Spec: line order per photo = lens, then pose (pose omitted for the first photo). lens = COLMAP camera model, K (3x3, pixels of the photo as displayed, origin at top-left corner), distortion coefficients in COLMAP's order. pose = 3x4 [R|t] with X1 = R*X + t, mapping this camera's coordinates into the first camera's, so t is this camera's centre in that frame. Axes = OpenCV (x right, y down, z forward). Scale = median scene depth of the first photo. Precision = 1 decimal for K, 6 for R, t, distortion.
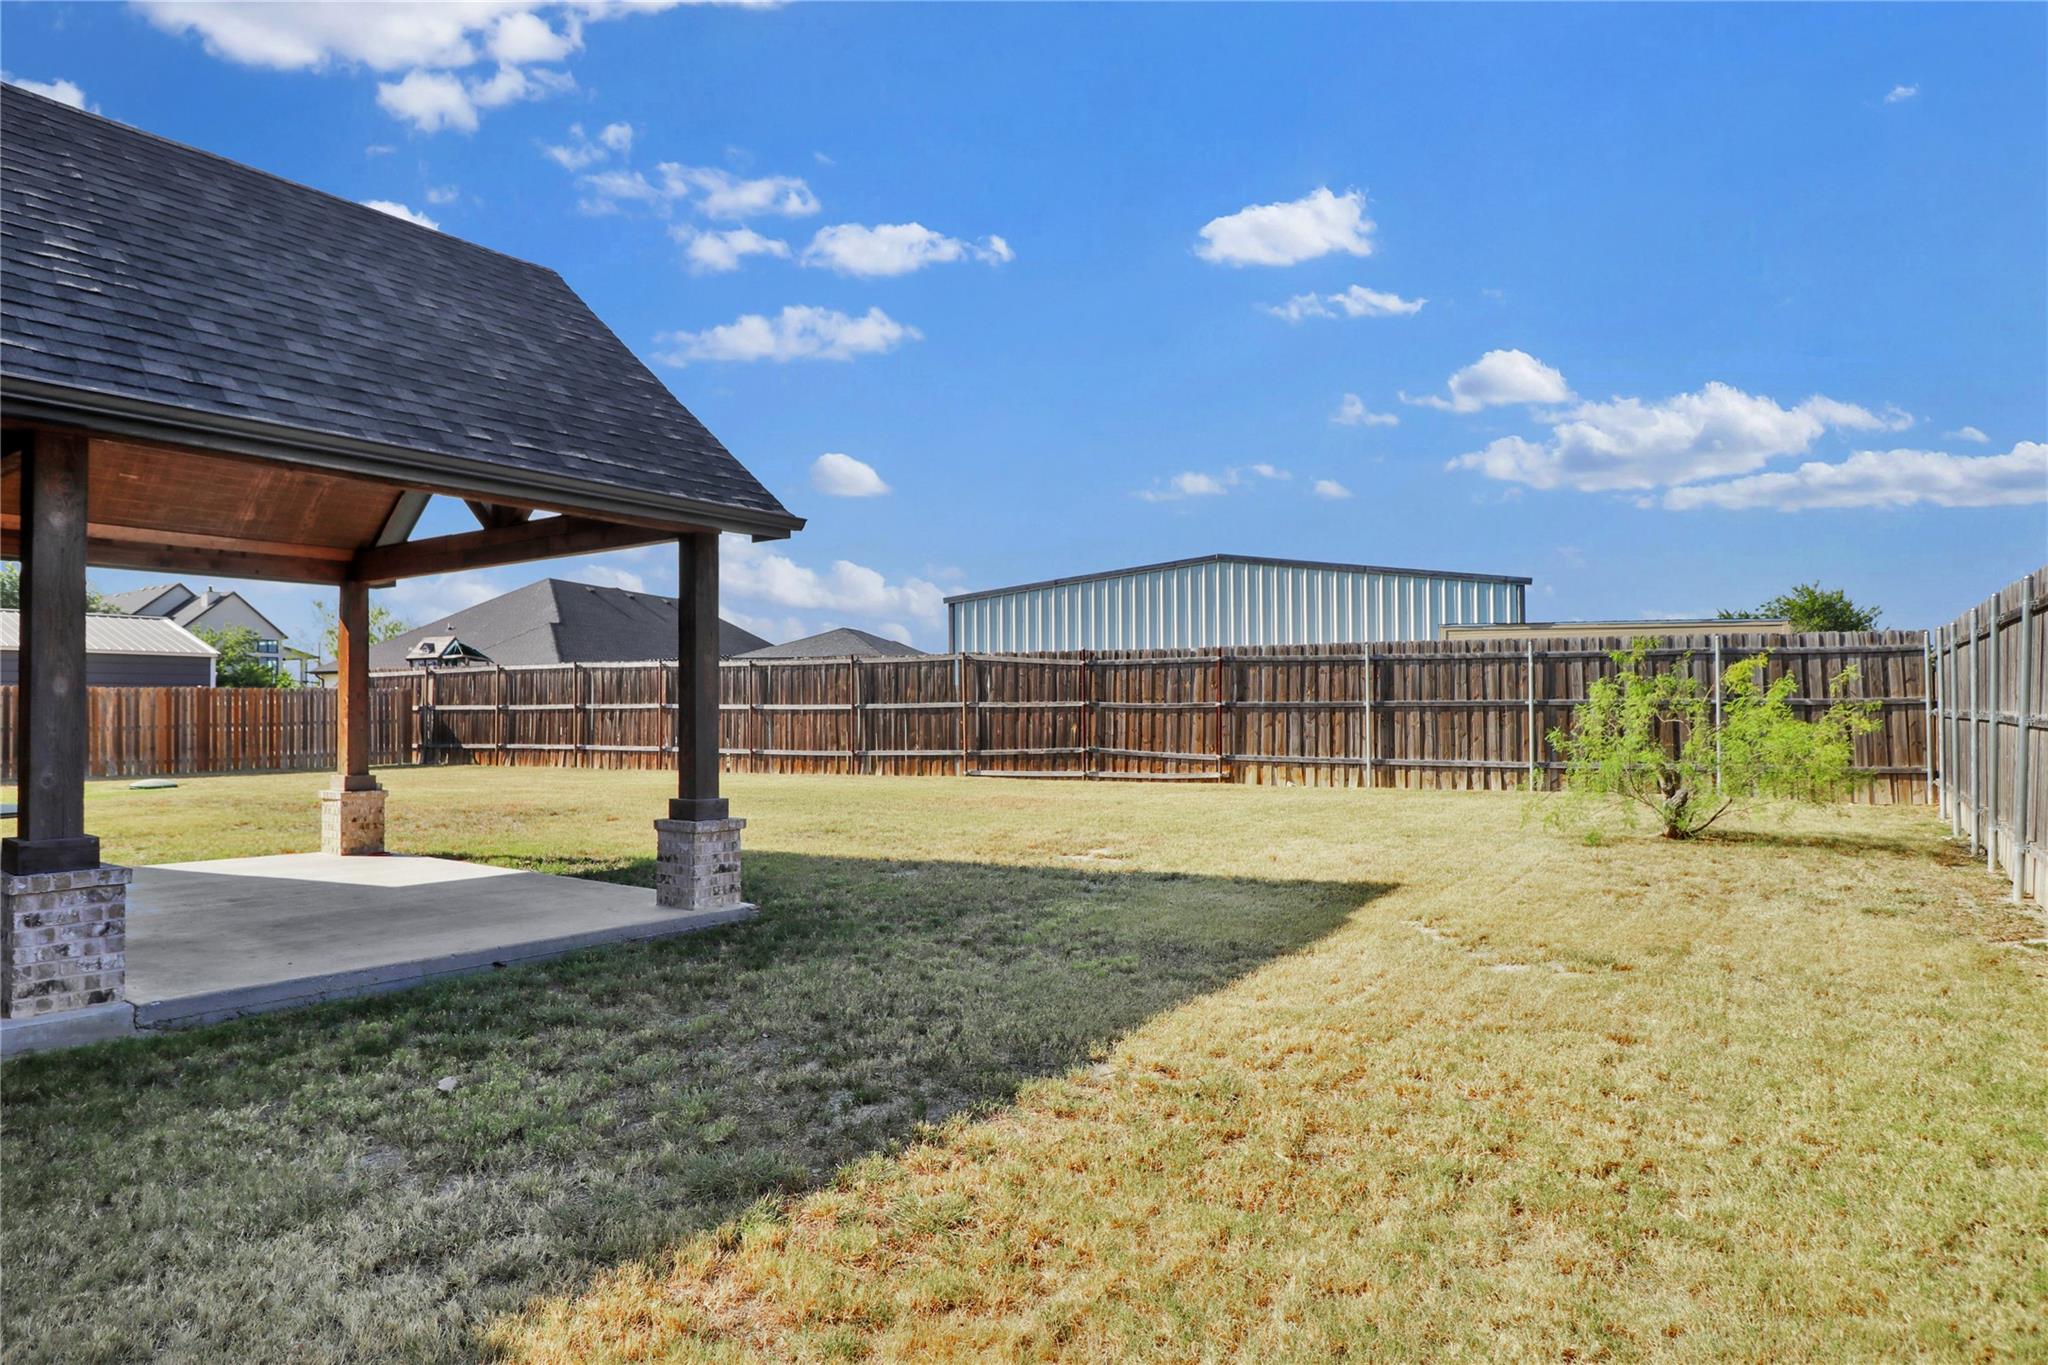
lens RADIAL K [[1122.7, 0, 990.3], [0, 1122.7, 673.3], [0, 0, 1]] dist [-0.002027, -0.000424]
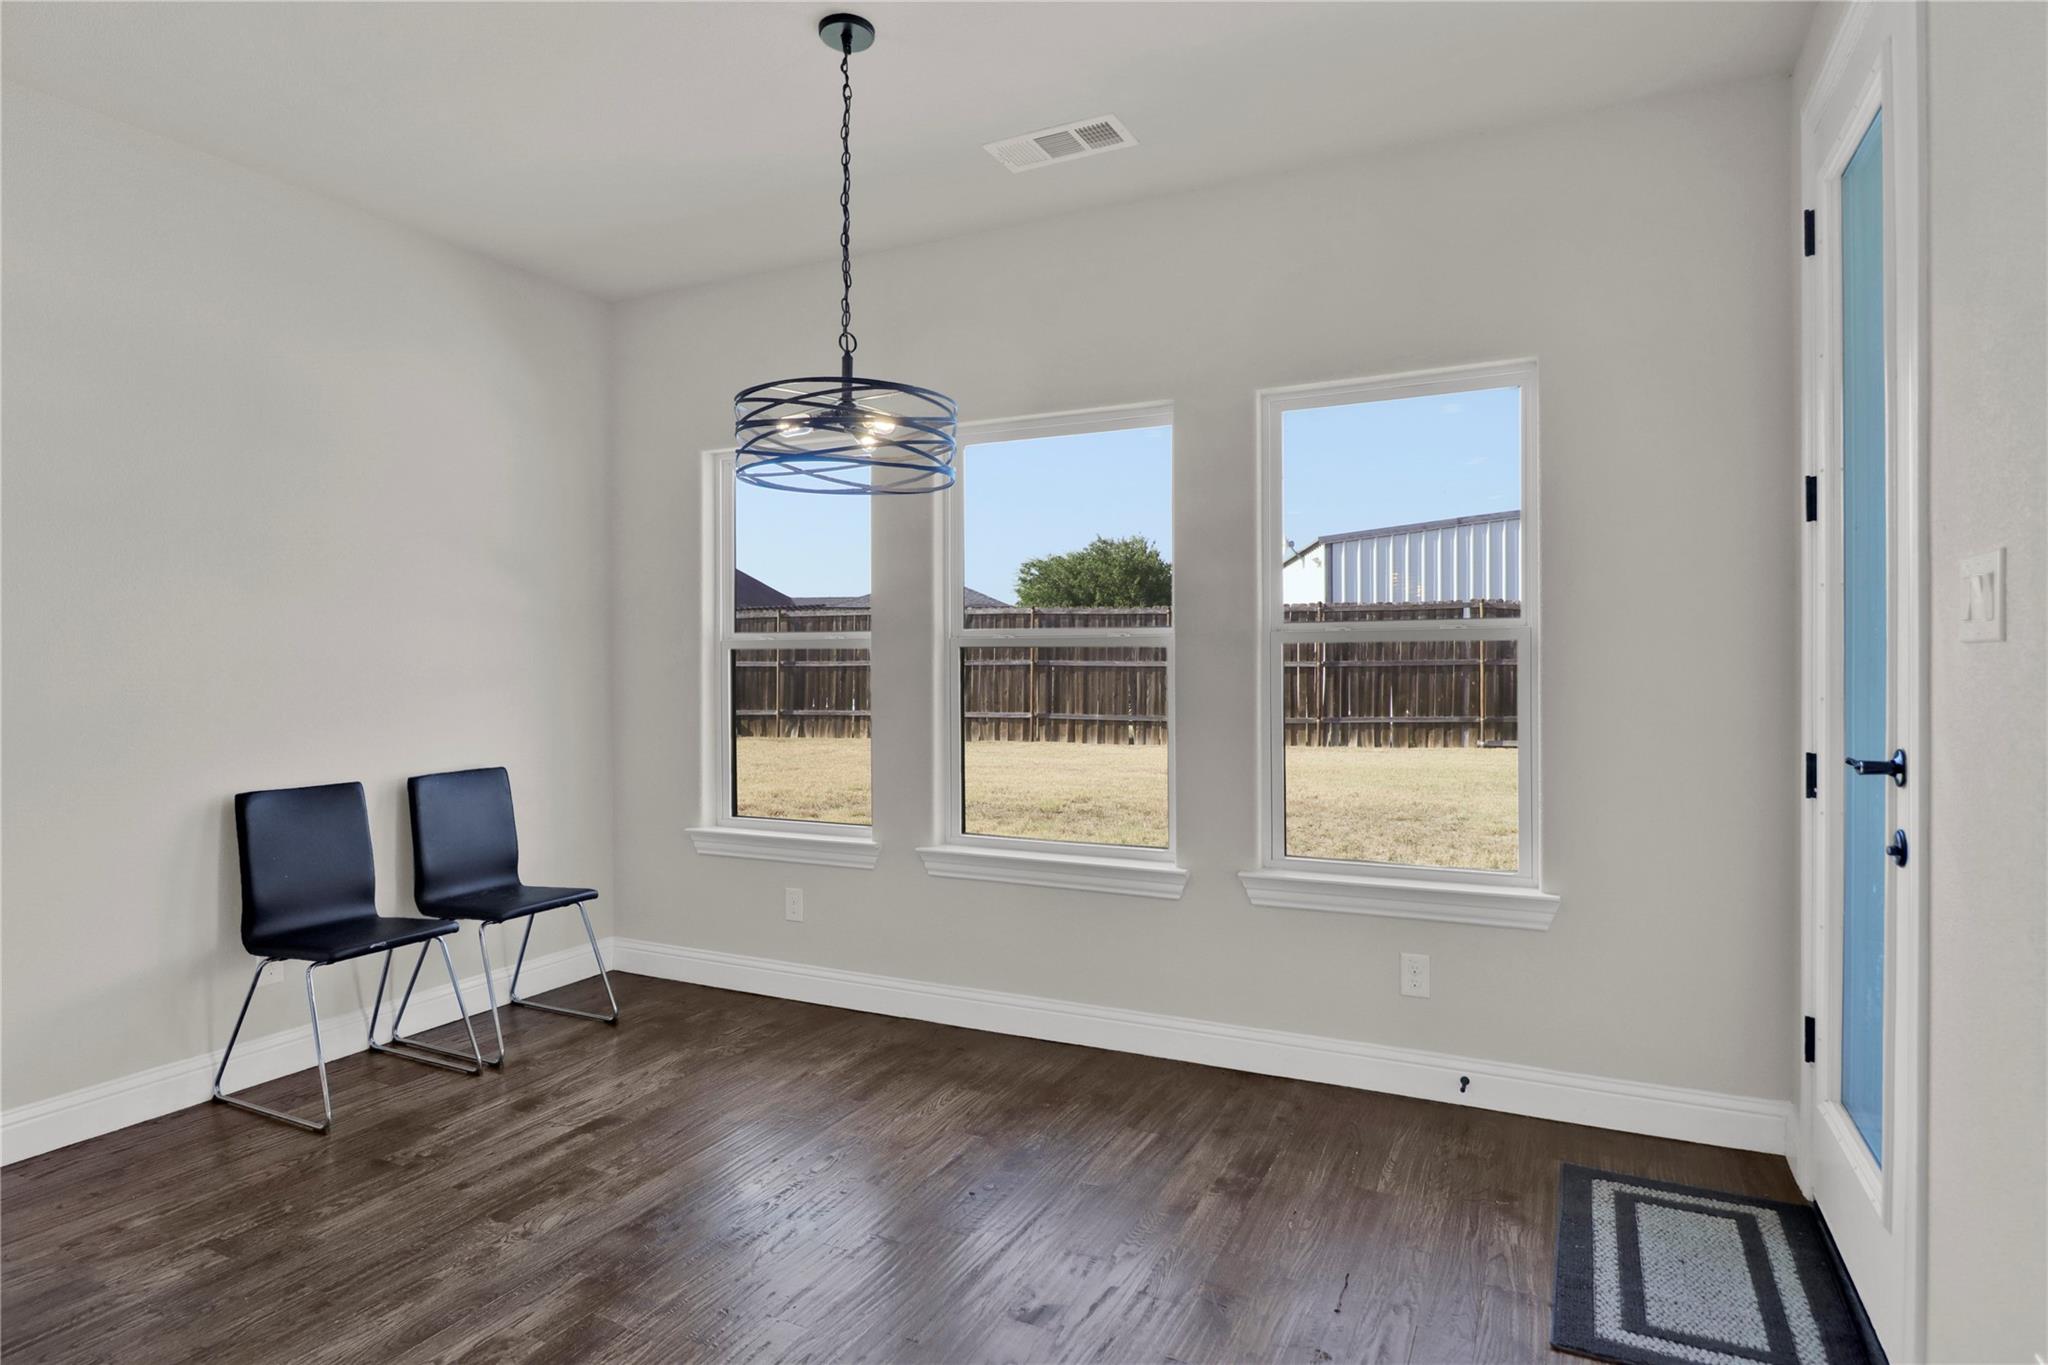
lens RADIAL K [[1122.7, 0, 990.3], [0, 1122.7, 673.3], [0, 0, 1]] dist [-0.002027, -0.000424]
pose [[0.972348, 0.004206, 0.233500, -0.500621], [-0.012857, 0.999285, 0.035542, 0.010300], [-0.233184, -0.037561, 0.971707, 0.242519]]
